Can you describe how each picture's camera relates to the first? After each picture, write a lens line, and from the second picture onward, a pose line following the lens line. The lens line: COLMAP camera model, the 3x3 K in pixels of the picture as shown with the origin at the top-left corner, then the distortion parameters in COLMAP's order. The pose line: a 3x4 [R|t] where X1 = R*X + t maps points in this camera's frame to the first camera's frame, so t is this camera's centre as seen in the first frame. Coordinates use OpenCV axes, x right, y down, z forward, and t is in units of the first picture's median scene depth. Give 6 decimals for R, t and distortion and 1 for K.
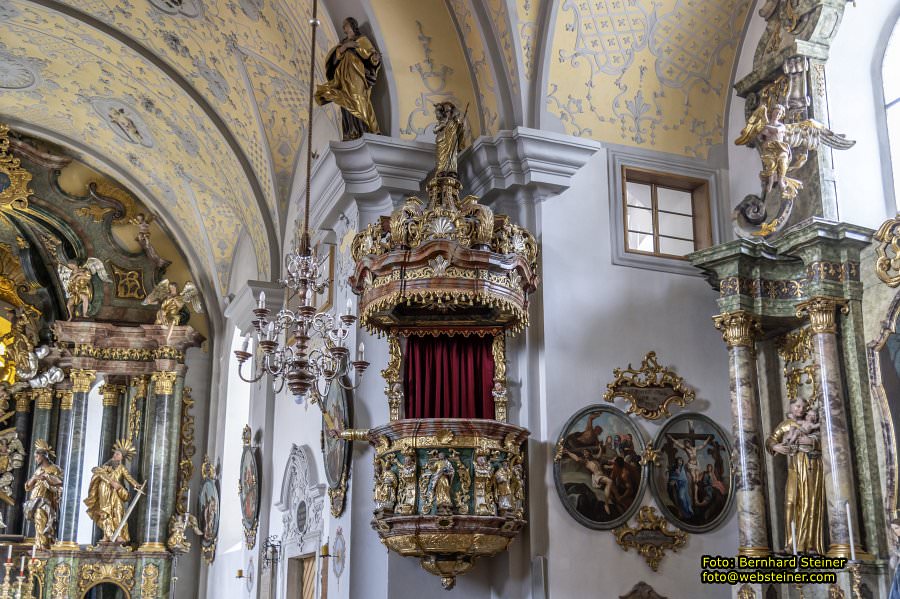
lens RADIAL K [[1083.0, 0, 438.6], [0, 1083.0, 322.9], [0, 0, 1]] dist [0.042539, -0.049419]
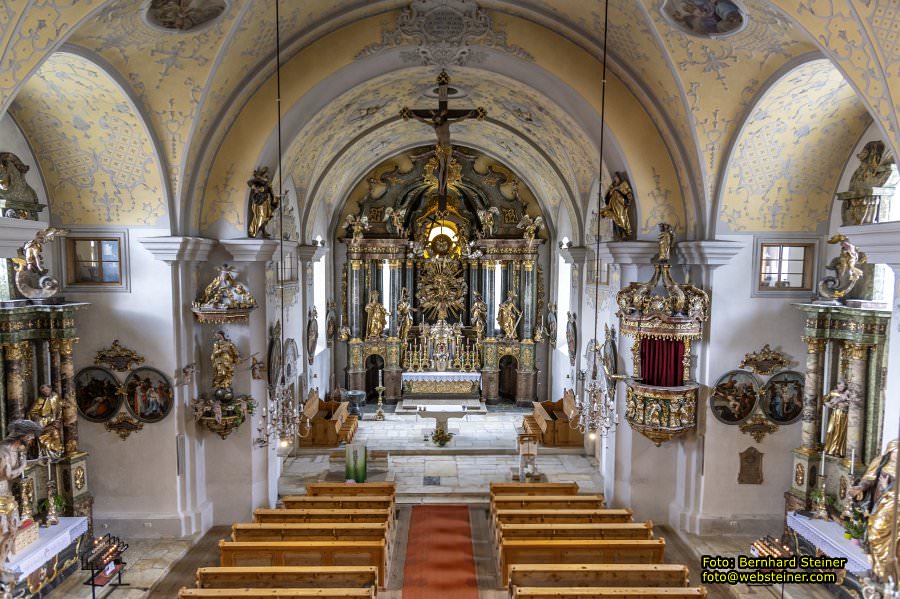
lens RADIAL K [[603.0, 0, 447.2], [0, 603.0, 314.2], [0, 0, 1]] dist [0.020537, -0.000997]
pose [[0.933827, 0.035833, -0.355926, 0.032205], [0.089440, 0.939982, 0.329293, -0.414789], [0.346363, -0.339337, 0.874576, -0.182337]]
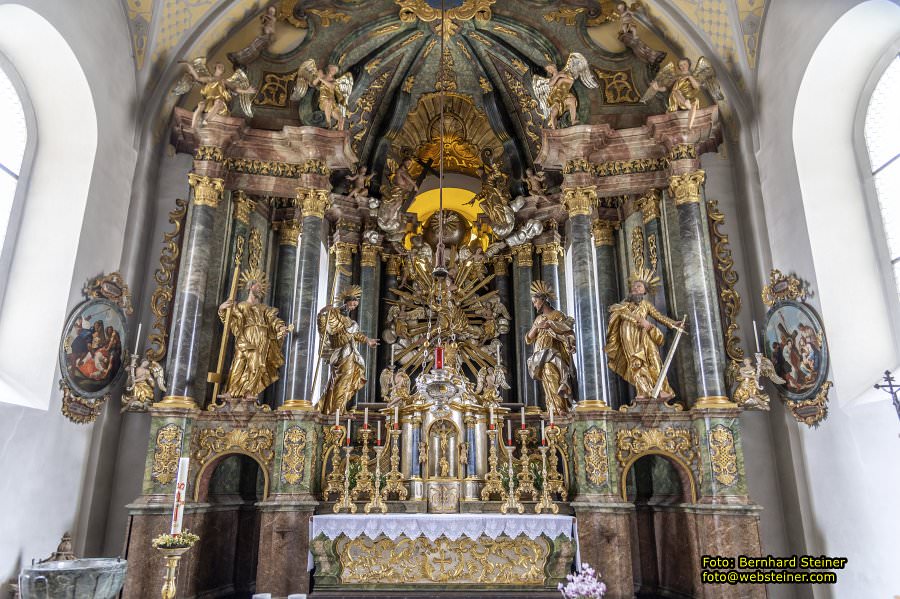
lens RADIAL K [[603.0, 0, 447.2], [0, 603.0, 314.2], [0, 0, 1]] dist [0.020537, -0.000997]
pose [[0.926748, -0.105418, -0.360591, -0.430015], [0.098305, 0.994428, -0.038067, 0.228737], [0.362594, -0.000170, 0.931947, 0.890041]]
